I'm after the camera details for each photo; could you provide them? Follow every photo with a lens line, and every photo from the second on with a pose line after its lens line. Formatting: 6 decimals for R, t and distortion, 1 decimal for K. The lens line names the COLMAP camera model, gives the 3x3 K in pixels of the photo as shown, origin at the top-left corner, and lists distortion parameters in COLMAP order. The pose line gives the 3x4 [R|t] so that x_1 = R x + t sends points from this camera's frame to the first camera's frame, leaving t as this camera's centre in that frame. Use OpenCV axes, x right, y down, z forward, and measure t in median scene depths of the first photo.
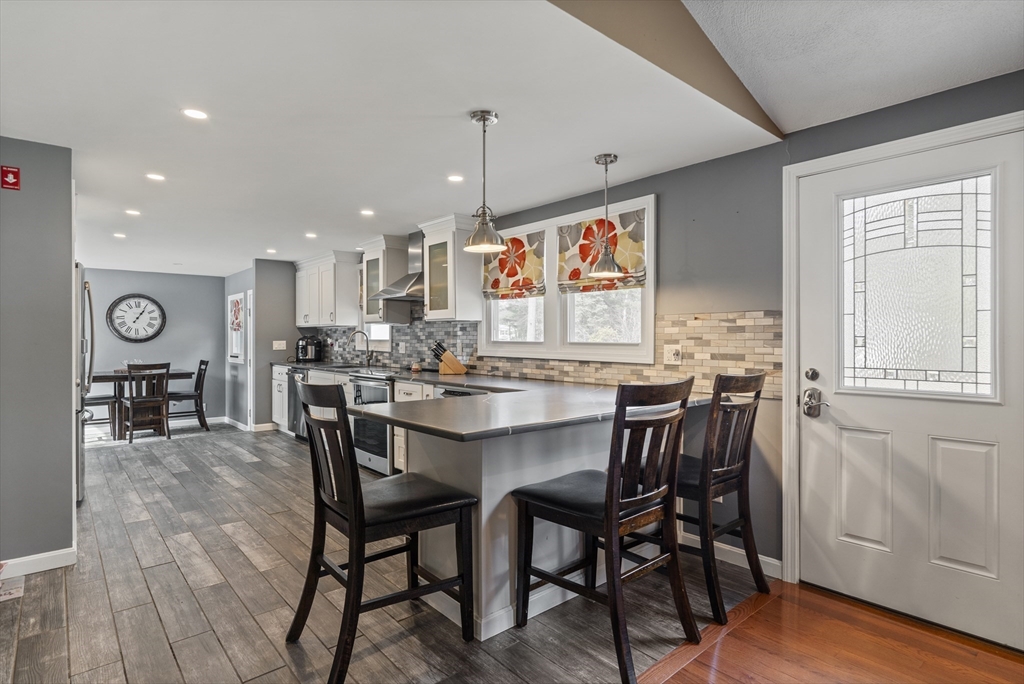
lens RADIAL K [[507.1, 0, 510.0], [0, 507.1, 344.8], [0, 0, 1]] dist [-0.038265, -0.002010]
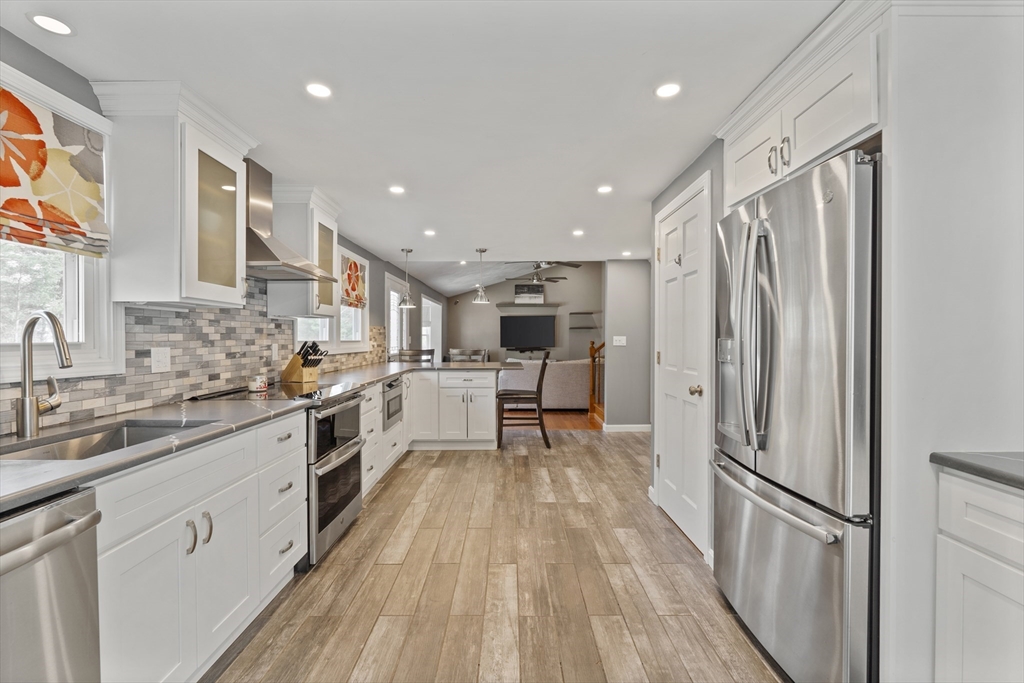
lens RADIAL K [[453.1, 0, 513.5], [0, 453.1, 341.9], [0, 0, 1]] dist [-0.000244, 0.001436]
pose [[-0.746250, -0.015988, 0.665474, -0.601385], [-0.004023, 0.999802, 0.019509, -0.015851], [-0.665654, 0.011881, -0.746166, 0.922035]]
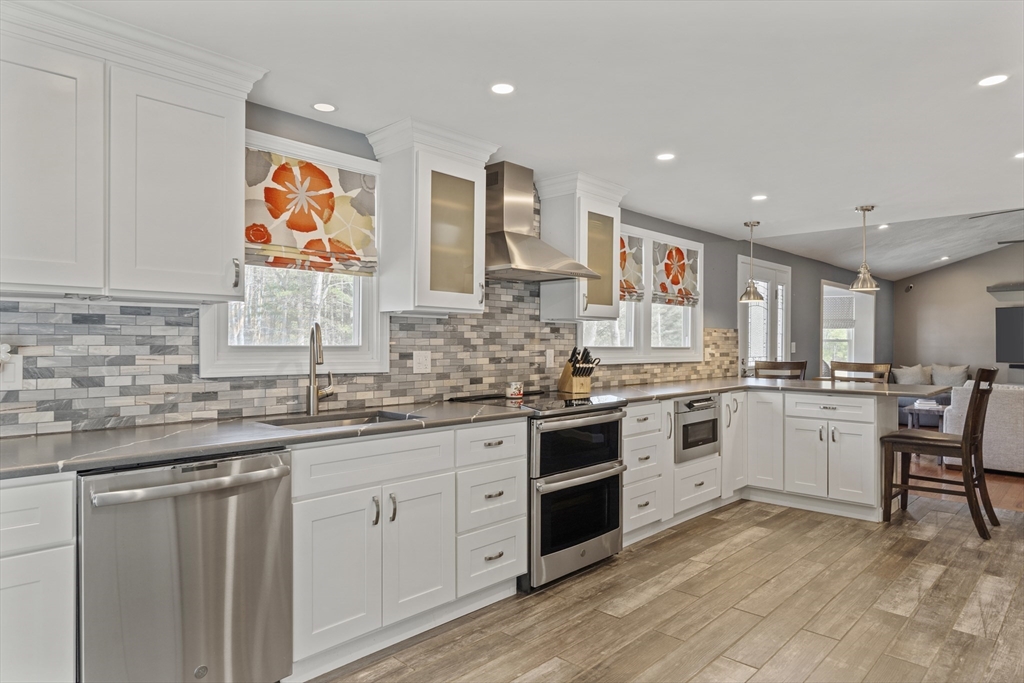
lens RADIAL K [[627.6, 0, 522.7], [0, 627.6, 341.7], [0, 0, 1]] dist [0.002492, 0.002842]
pose [[-0.079130, -0.008229, 0.996830, -0.707753], [-0.000615, 0.999966, 0.008206, -0.016112], [-0.996864, 0.000036, -0.079132, 0.802679]]
